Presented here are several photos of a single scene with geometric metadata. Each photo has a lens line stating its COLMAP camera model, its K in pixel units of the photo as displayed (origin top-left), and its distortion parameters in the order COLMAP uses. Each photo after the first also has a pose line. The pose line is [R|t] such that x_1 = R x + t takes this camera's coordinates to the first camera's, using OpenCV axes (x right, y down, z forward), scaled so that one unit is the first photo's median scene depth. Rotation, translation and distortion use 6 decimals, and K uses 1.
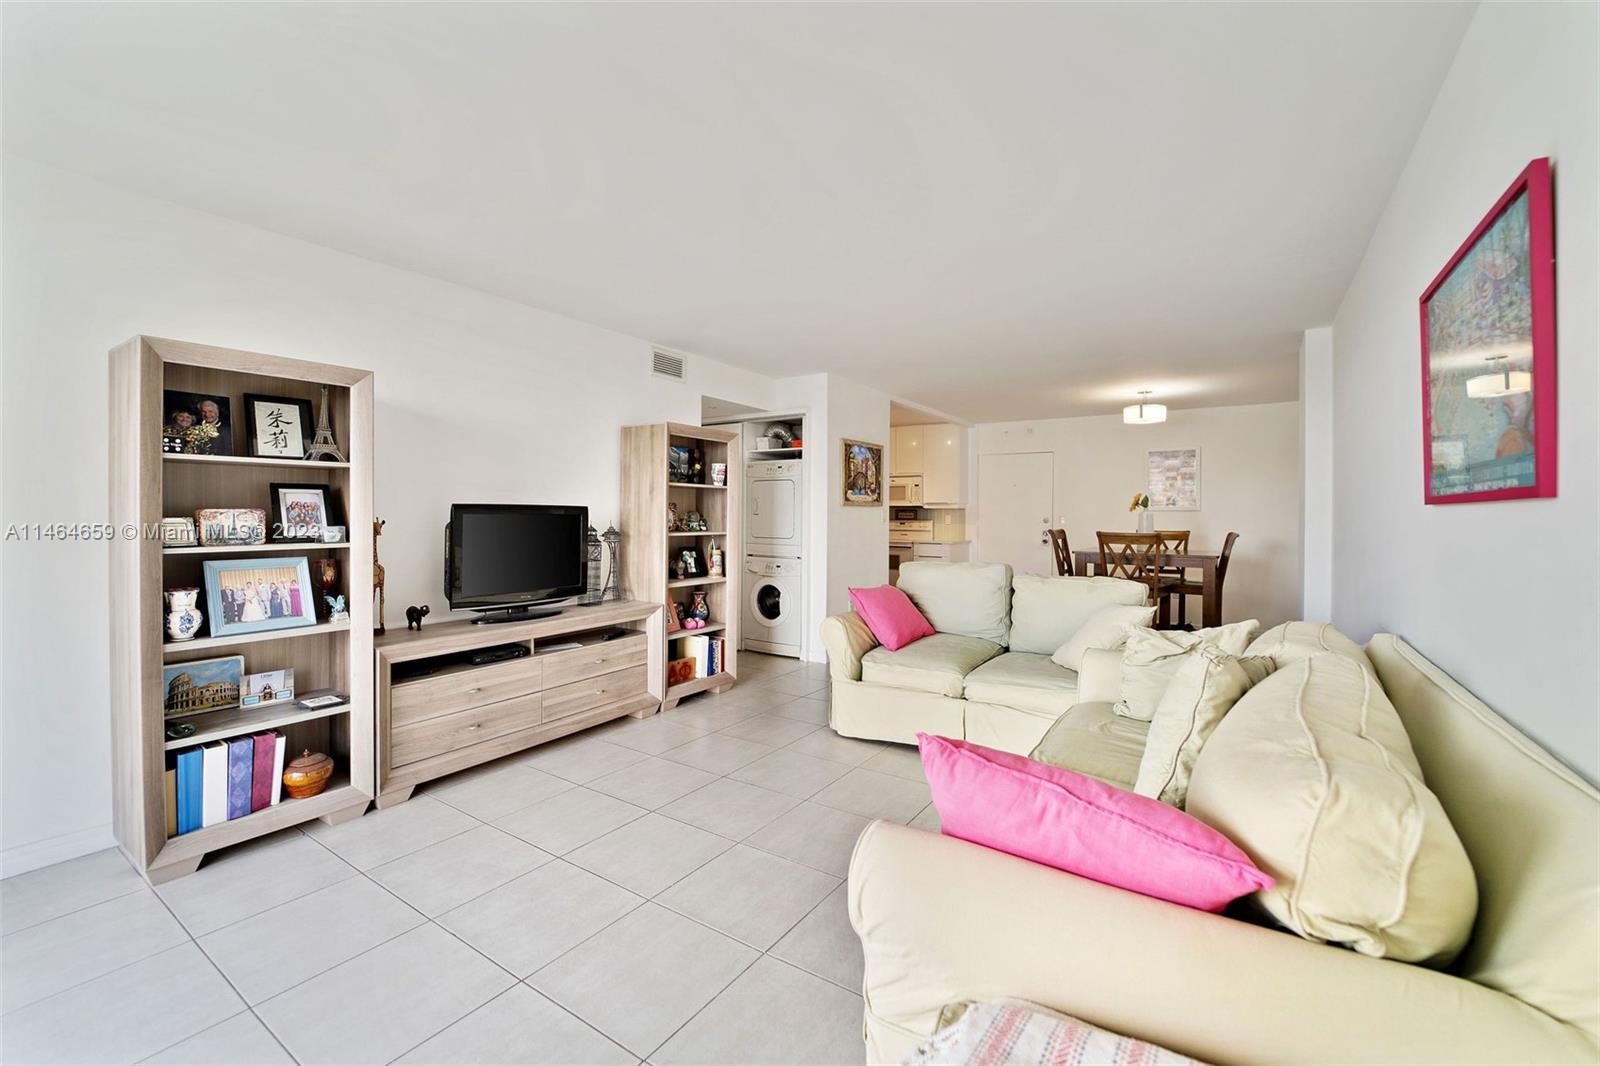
lens RADIAL K [[670.0, 0, 792.3], [0, 670.0, 520.9], [0, 0, 1]] dist [-0.029616, -0.000142]
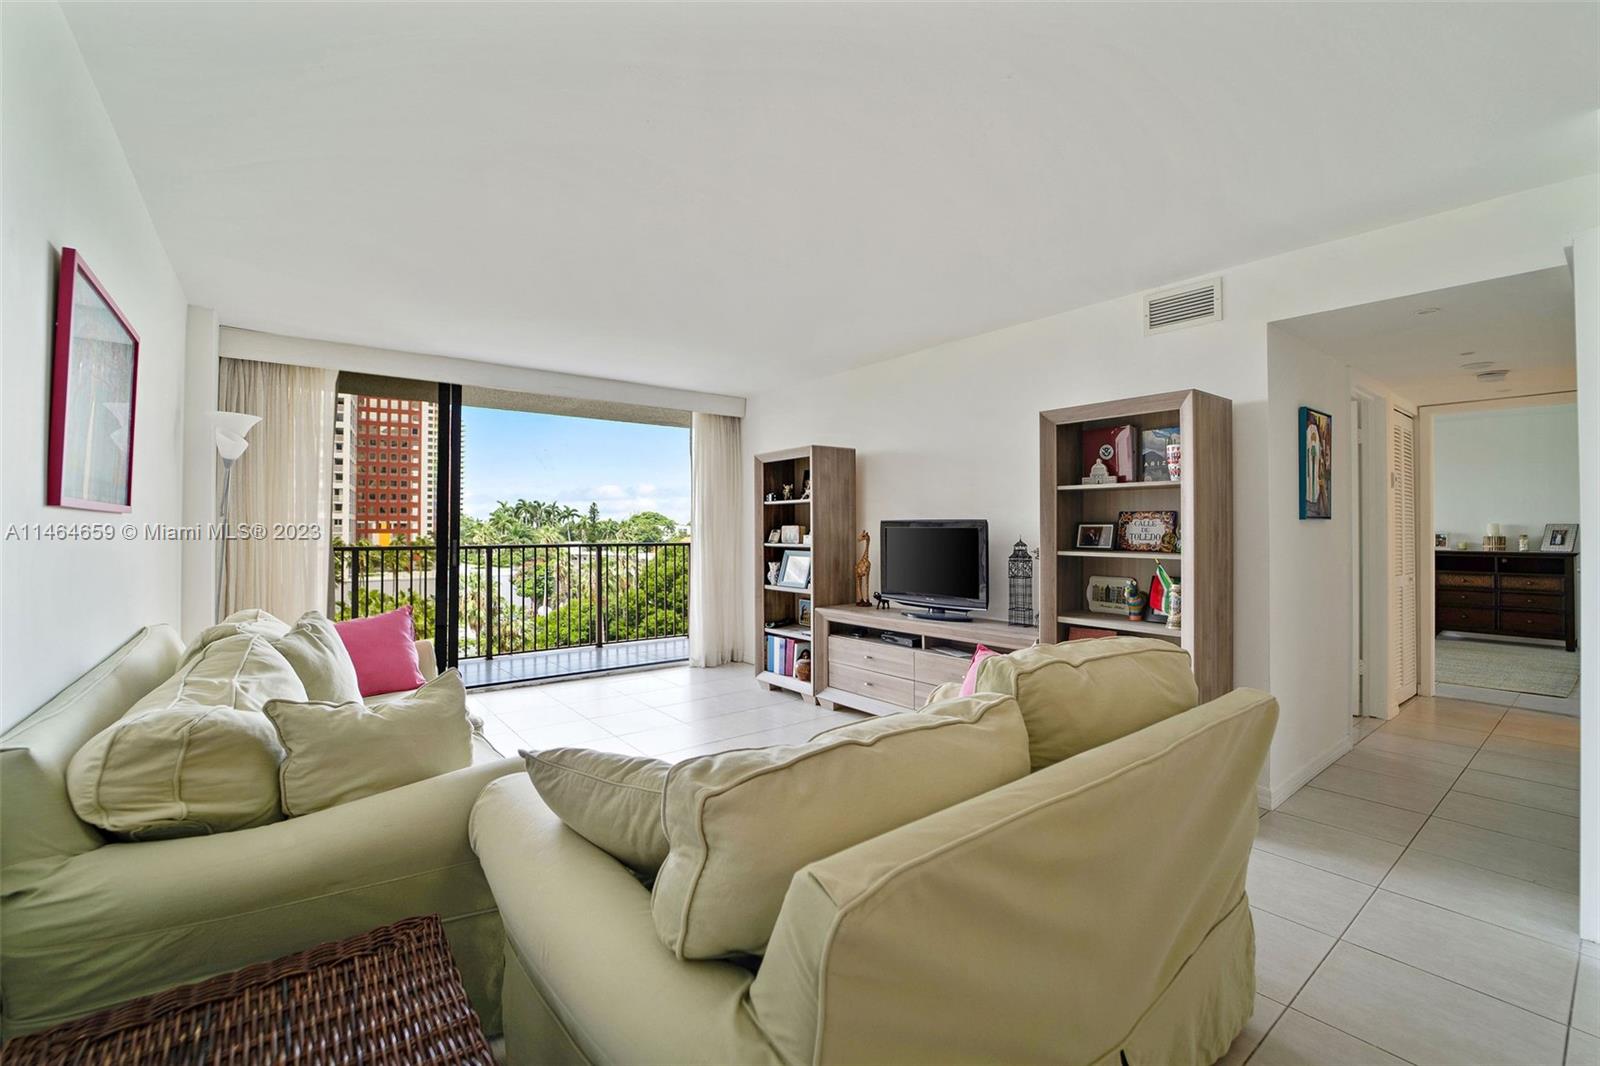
lens RADIAL K [[670.0, 0, 792.3], [0, 670.0, 520.9], [0, 0, 1]] dist [-0.029616, -0.000142]
pose [[-0.316903, -0.015873, -0.948325, 0.718289], [-0.011635, 0.999850, -0.012848, -0.004098], [0.948386, 0.006962, -0.317040, 1.050756]]
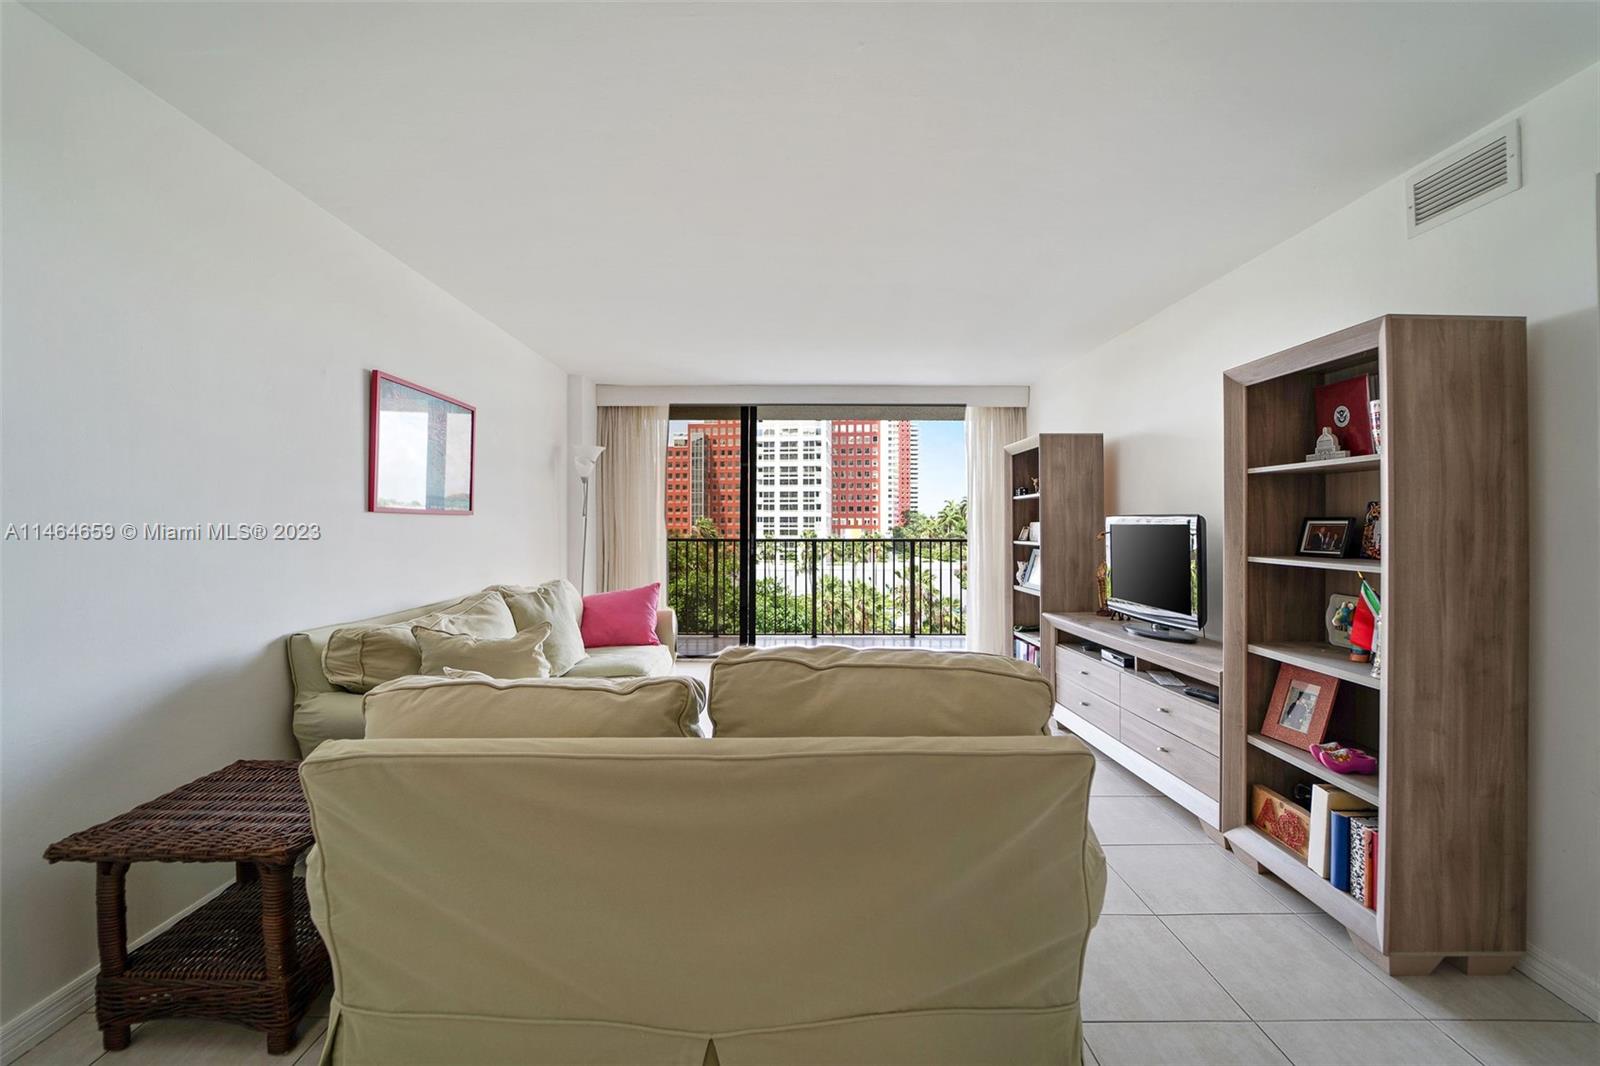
lens RADIAL K [[670.0, 0, 792.3], [0, 670.0, 520.9], [0, 0, 1]] dist [-0.029616, -0.000142]
pose [[-0.827985, -0.010495, -0.560652, 0.511171], [-0.013146, 0.999913, 0.000696, -0.009030], [0.560596, 0.007947, -0.828052, 1.383573]]
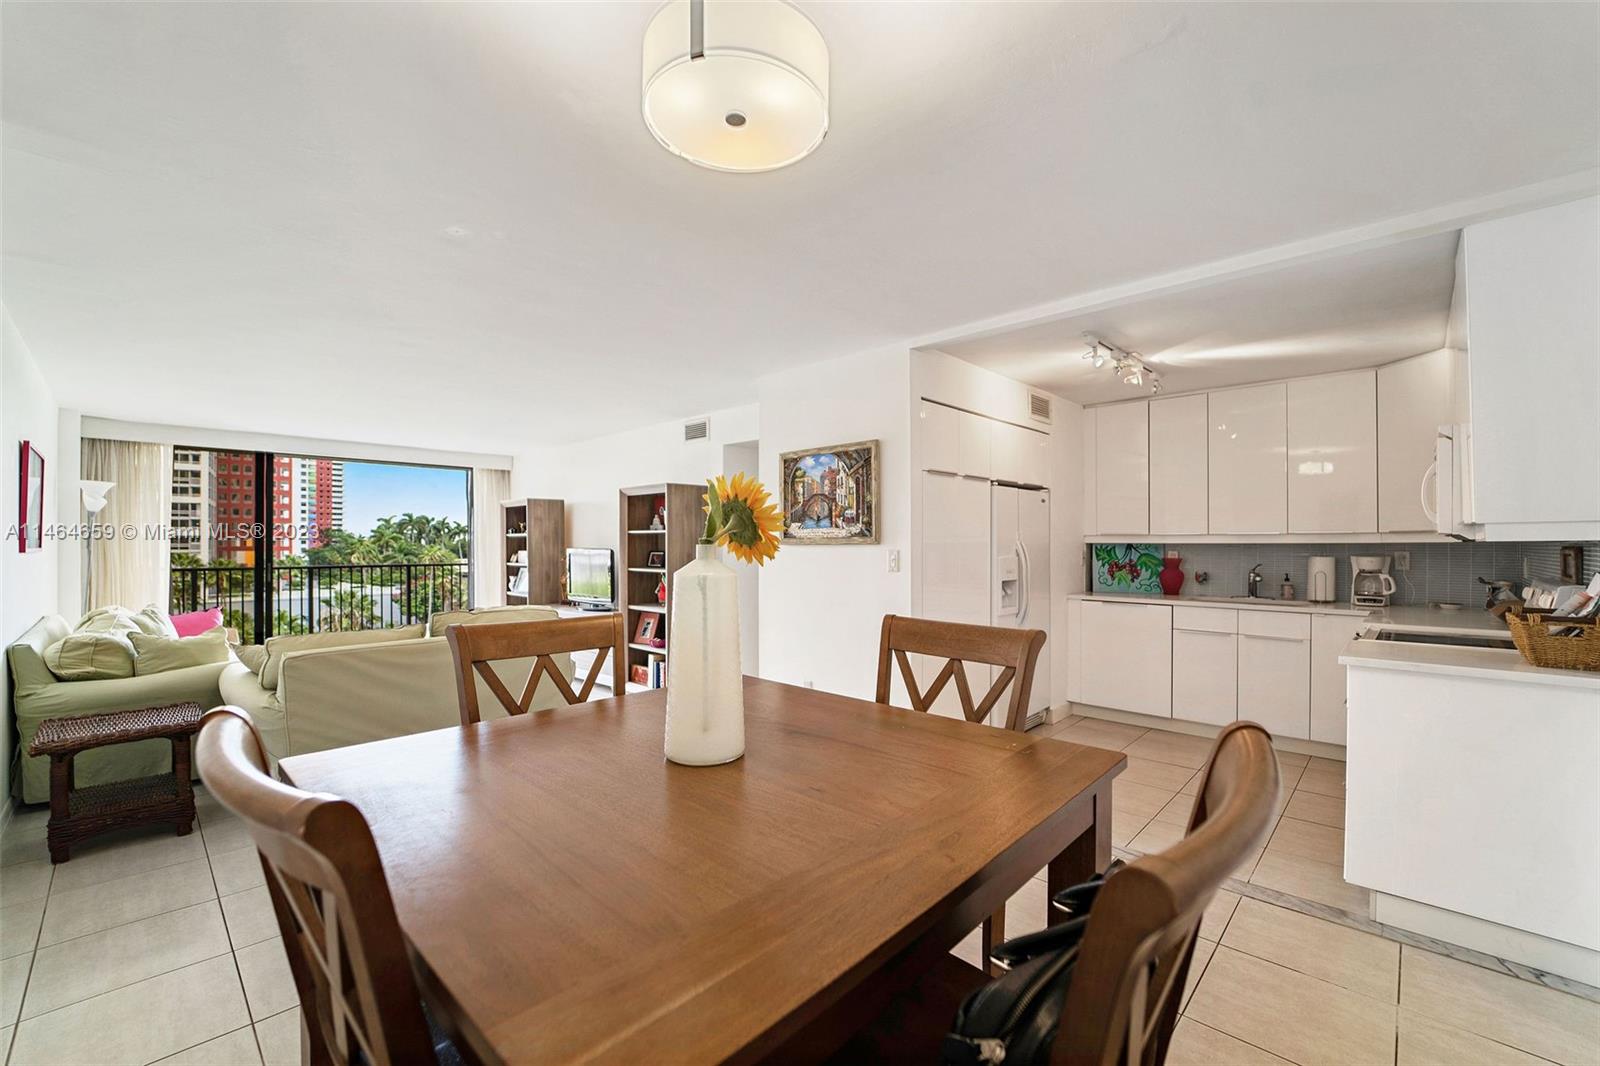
lens RADIAL K [[656.8, 0, 801.4], [0, 656.8, 541.4], [0, 0, 1]] dist [-0.021823, -0.000126]
pose [[-0.169847, -0.009002, -0.985429, 1.190740], [-0.009165, 0.999929, -0.007555, -0.032776], [0.985428, 0.007748, -0.169917, 1.742619]]
